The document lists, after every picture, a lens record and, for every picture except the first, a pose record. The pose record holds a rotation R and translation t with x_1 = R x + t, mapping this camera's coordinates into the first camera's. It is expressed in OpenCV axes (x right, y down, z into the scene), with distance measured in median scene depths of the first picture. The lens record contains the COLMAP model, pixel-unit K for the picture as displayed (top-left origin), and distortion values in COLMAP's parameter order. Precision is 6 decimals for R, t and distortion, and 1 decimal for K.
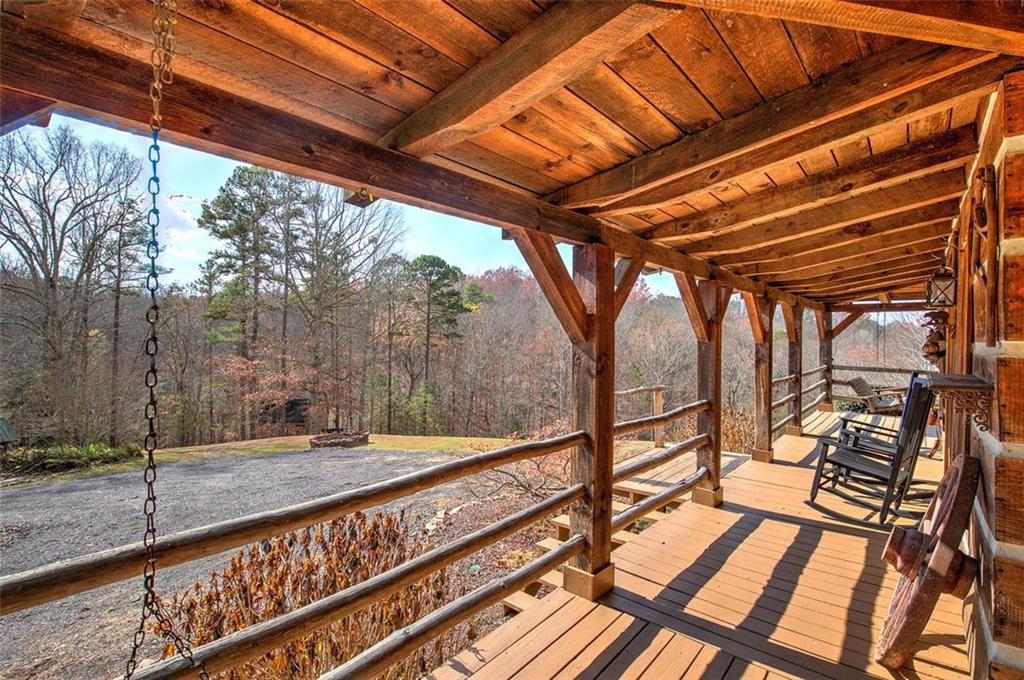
lens RADIAL K [[488.6, 0, 513.9], [0, 488.6, 338.9], [0, 0, 1]] dist [0.000960, -0.002993]
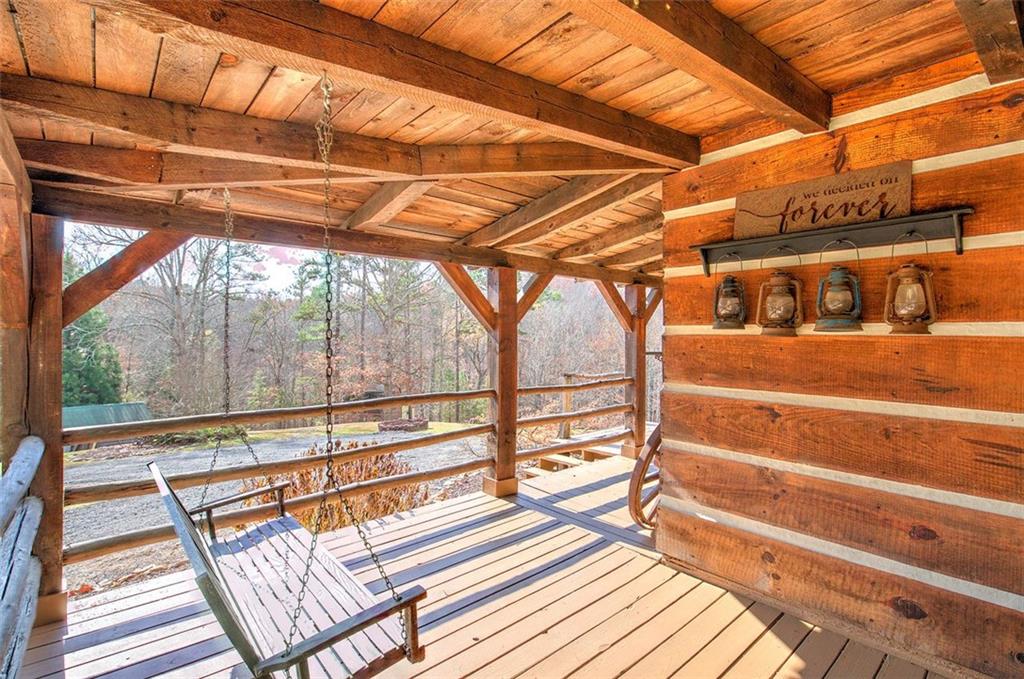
lens RADIAL K [[488.6, 0, 510.5], [0, 488.6, 339.3], [0, 0, 1]] dist [0.000960, -0.002993]
pose [[0.987582, -0.005123, -0.157023, 0.039543], [0.006008, 0.999969, 0.005163, 0.002253], [0.156992, -0.006043, 0.987581, -0.046125]]
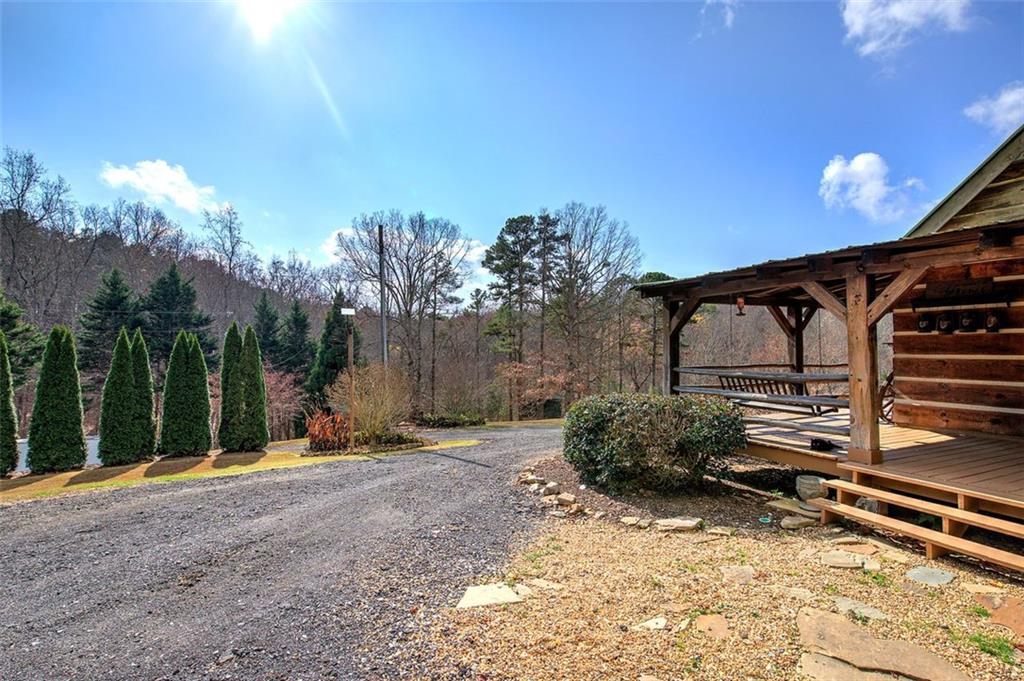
lens RADIAL K [[488.6, 0, 514.5], [0, 488.6, 340.2], [0, 0, 1]] dist [0.000960, -0.002993]
pose [[0.909754, -0.020141, -0.414659, -0.016748], [0.010981, 0.999640, -0.024463, 0.008210], [0.415002, 0.017702, 0.909648, -0.245655]]
